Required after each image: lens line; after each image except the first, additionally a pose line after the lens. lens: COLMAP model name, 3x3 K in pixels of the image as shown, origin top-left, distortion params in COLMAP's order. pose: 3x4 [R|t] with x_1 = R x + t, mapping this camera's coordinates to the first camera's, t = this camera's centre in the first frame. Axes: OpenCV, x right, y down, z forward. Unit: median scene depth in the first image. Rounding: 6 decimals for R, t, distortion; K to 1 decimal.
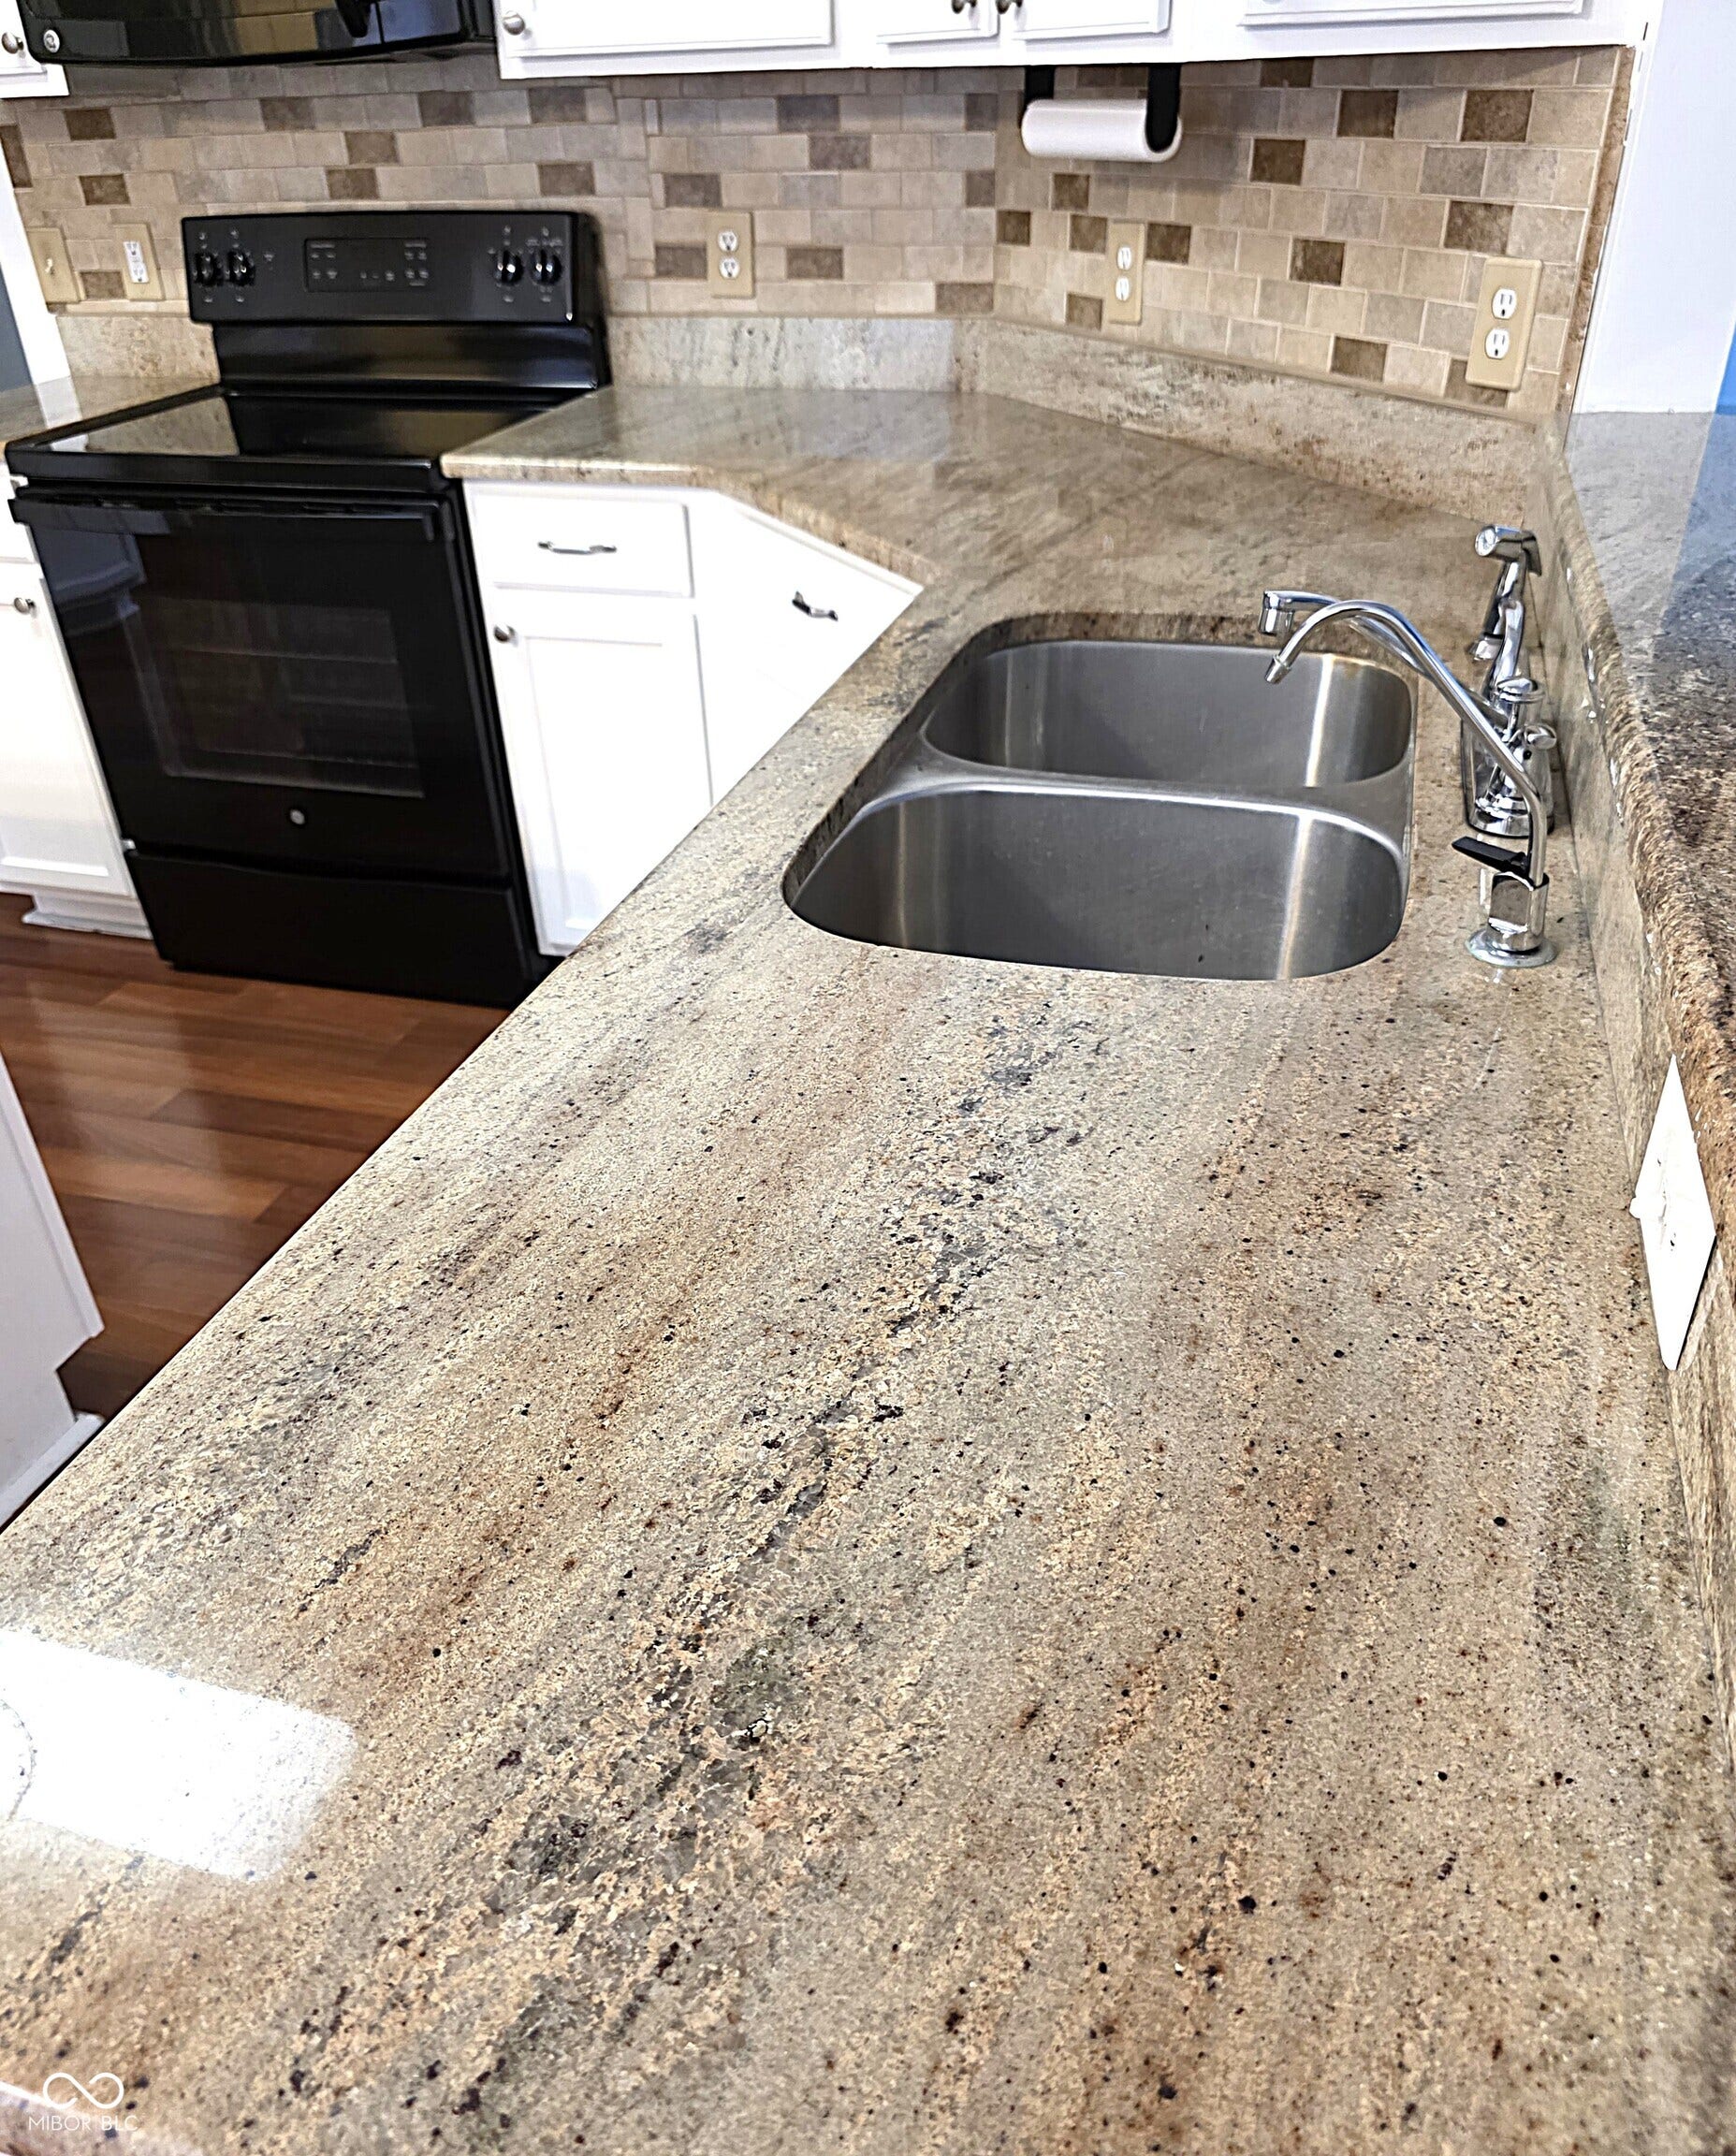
lens RADIAL K [[1651.0, 0, 865.6], [0, 1651.0, 1194.5], [0, 0, 1]] dist [0.007624, -0.011160]
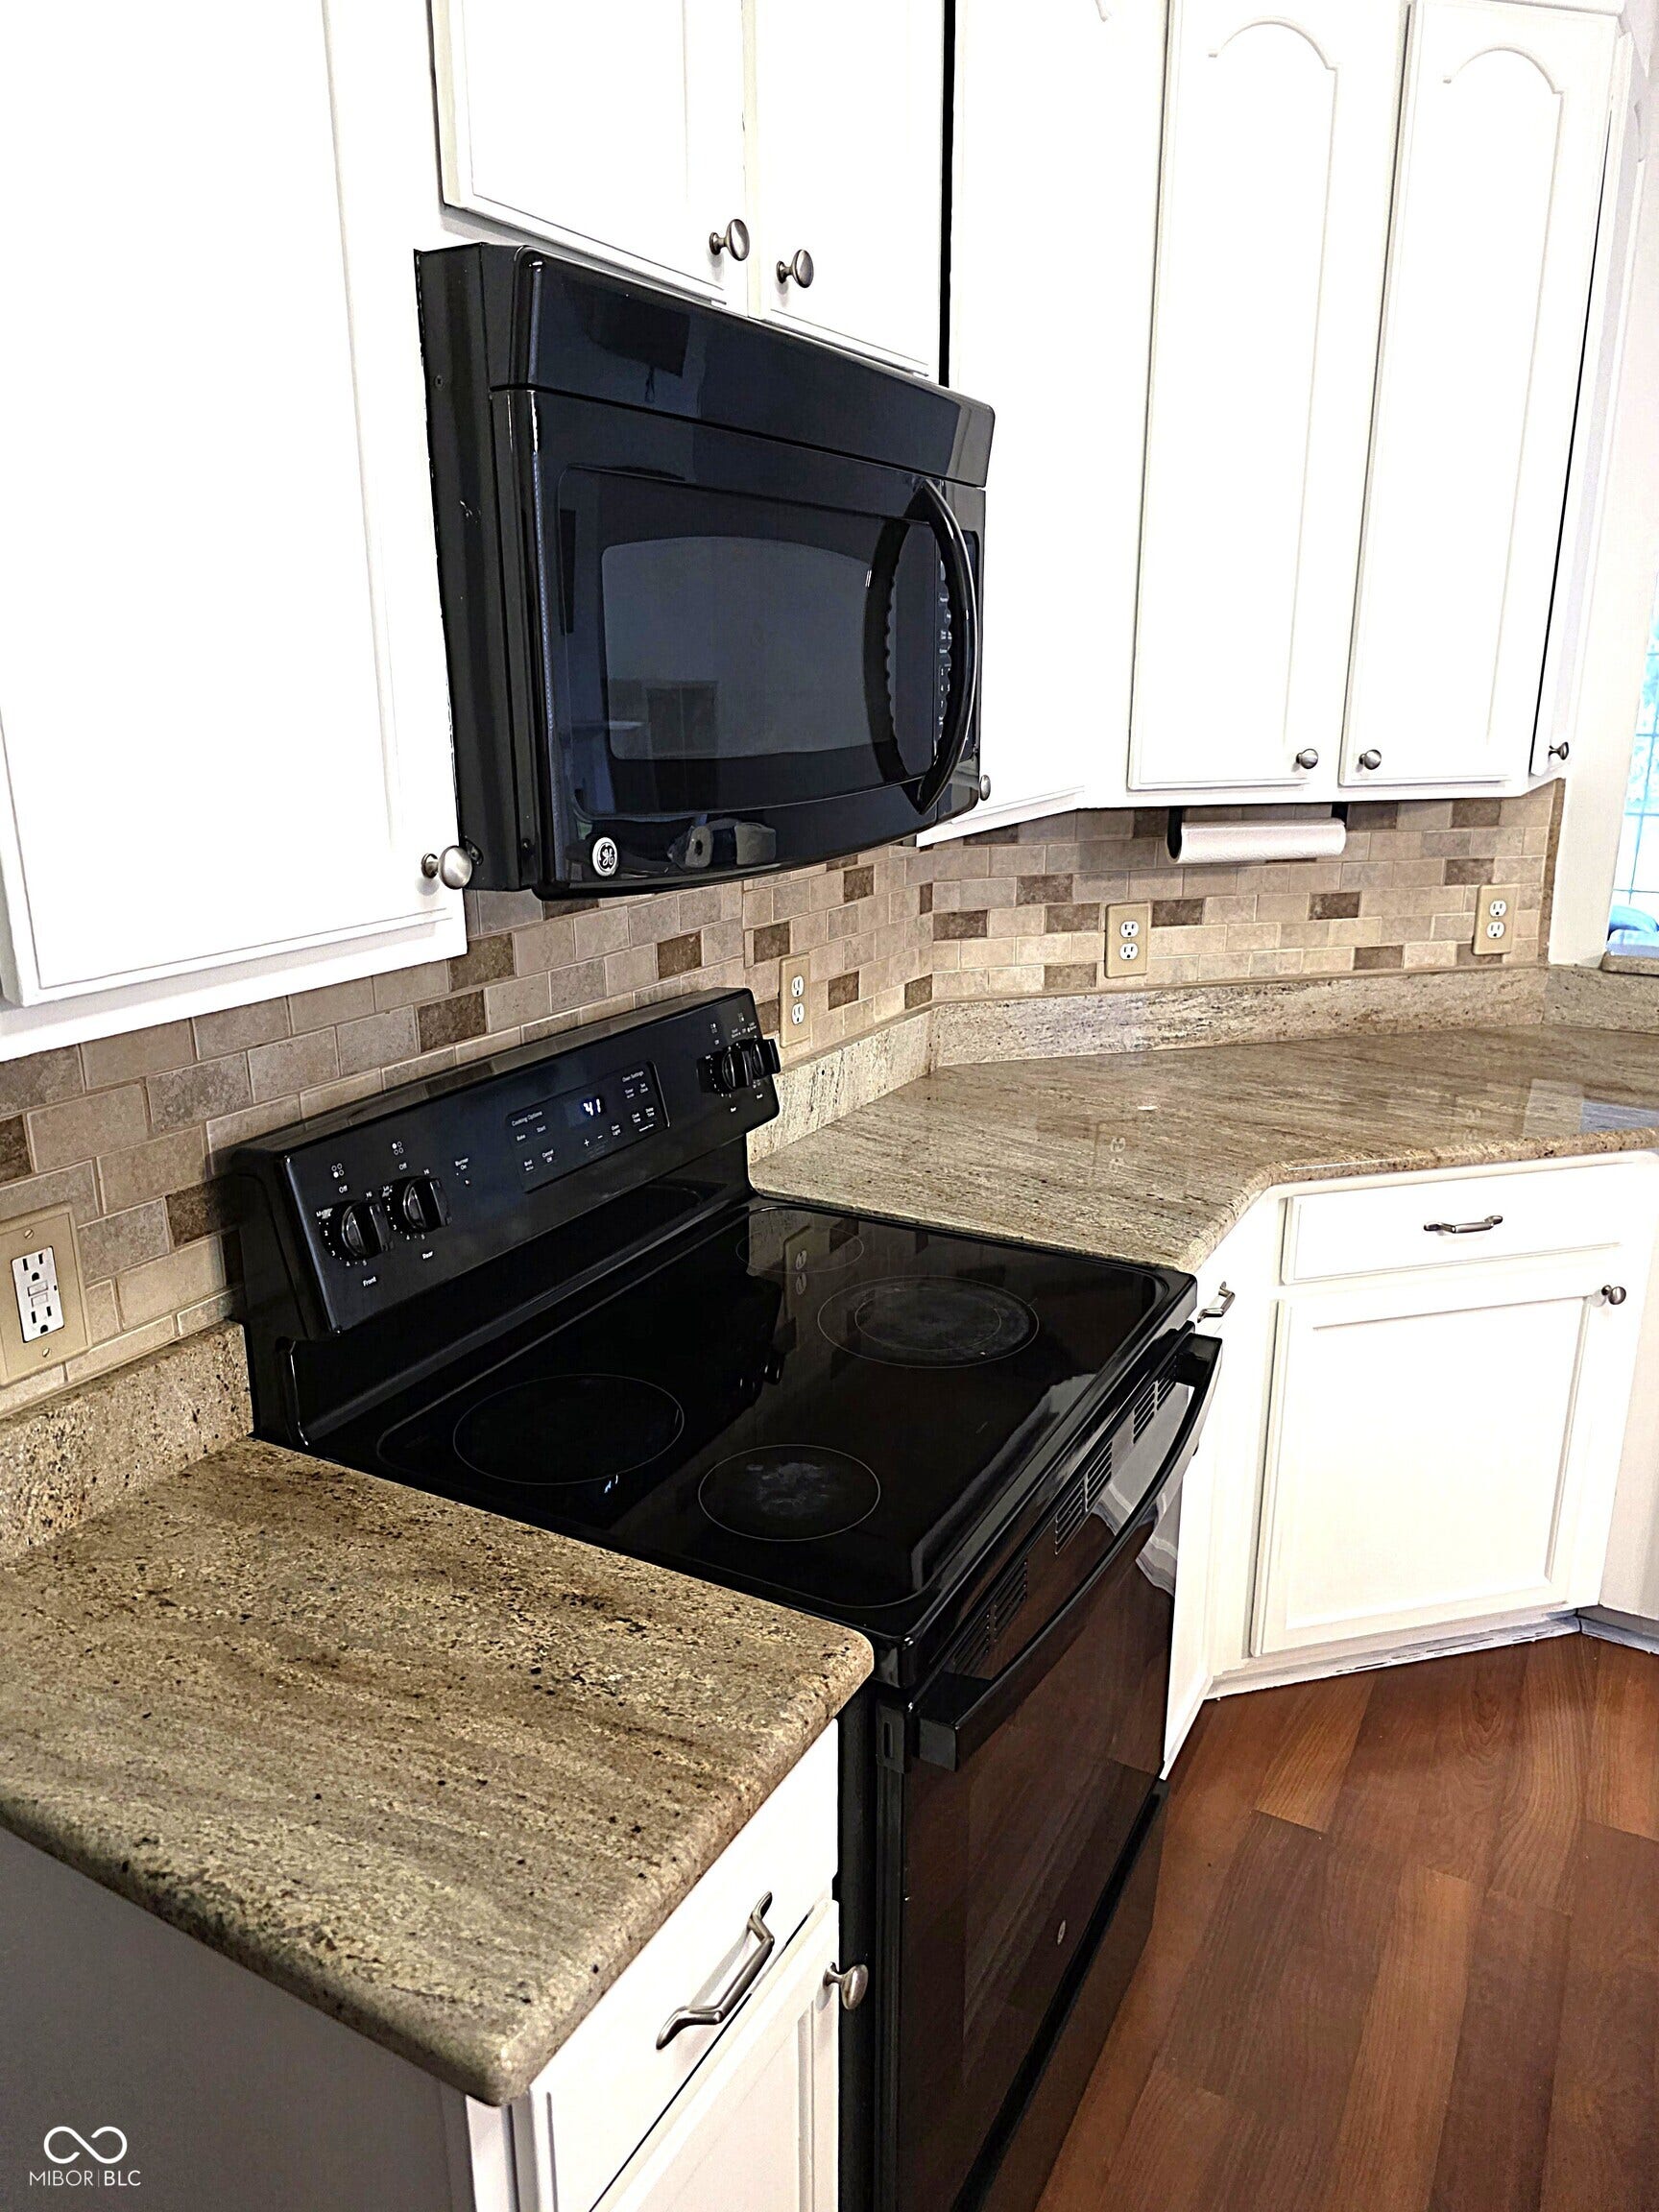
lens RADIAL K [[1520.0, 0, 829.5], [0, 1520.0, 1106.0], [0, 0, 1]] dist [0.079023, -0.071402]
pose [[0.199353, -0.244419, 0.948956, -0.954326], [0.549778, 0.829523, 0.098162, -0.671964], [-0.811174, 0.502146, 0.299744, 0.883977]]
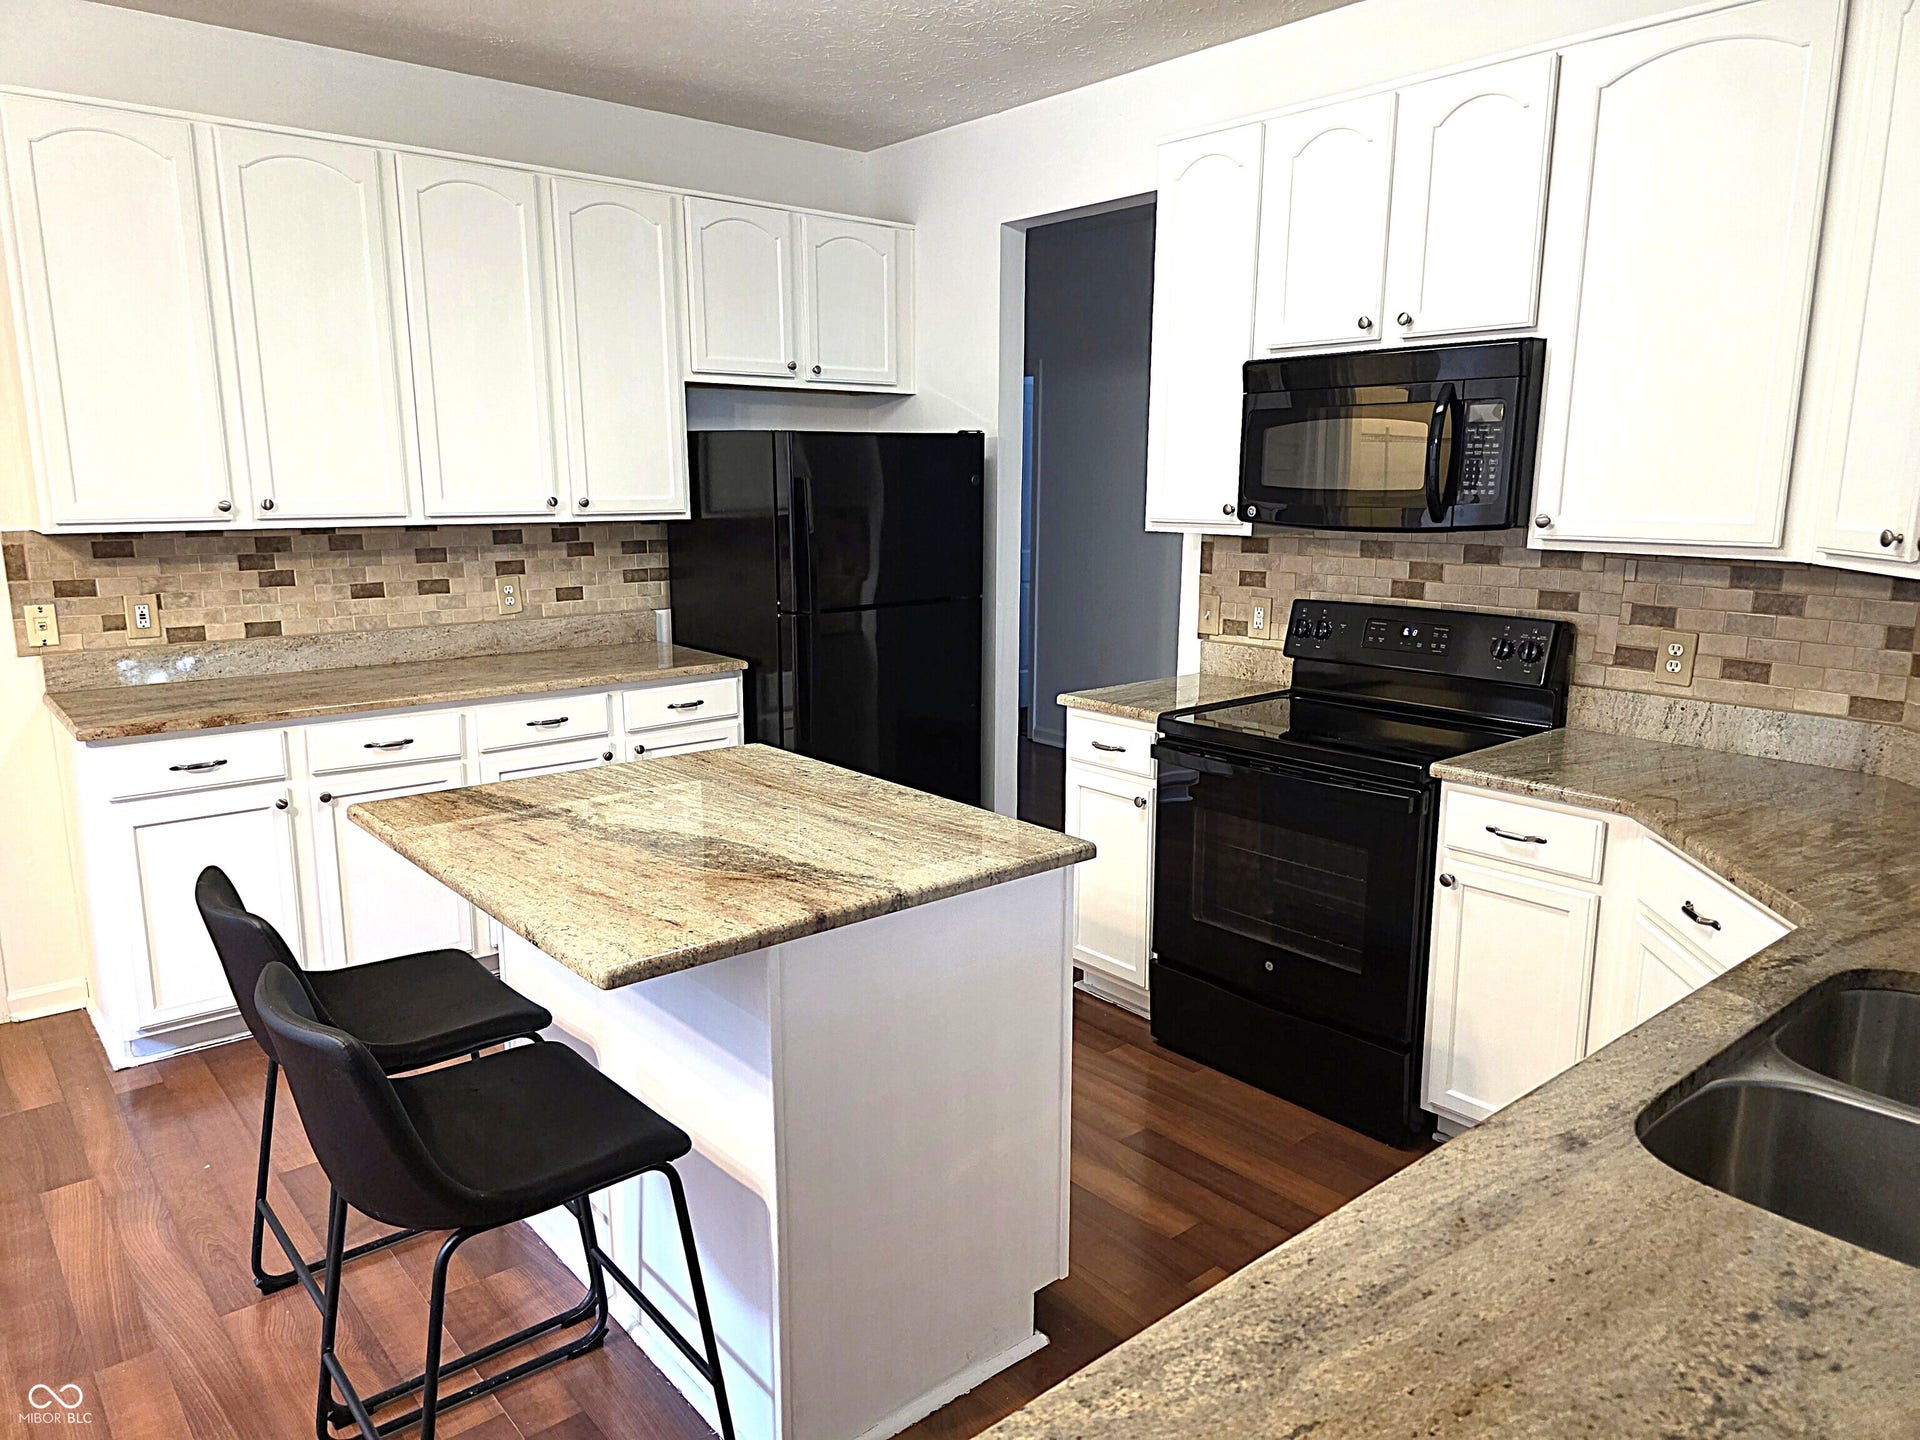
lens RADIAL K [[1319.4, 0, 960.0], [0, 1319.4, 720.0], [0, 0, 1]] dist [0.079023, -0.071402]
pose [[0.842361, 0.134190, -0.521940, 0.008551], [-0.329217, 0.894912, -0.301244, 0.022407], [0.426667, 0.425588, 0.798017, -0.161462]]
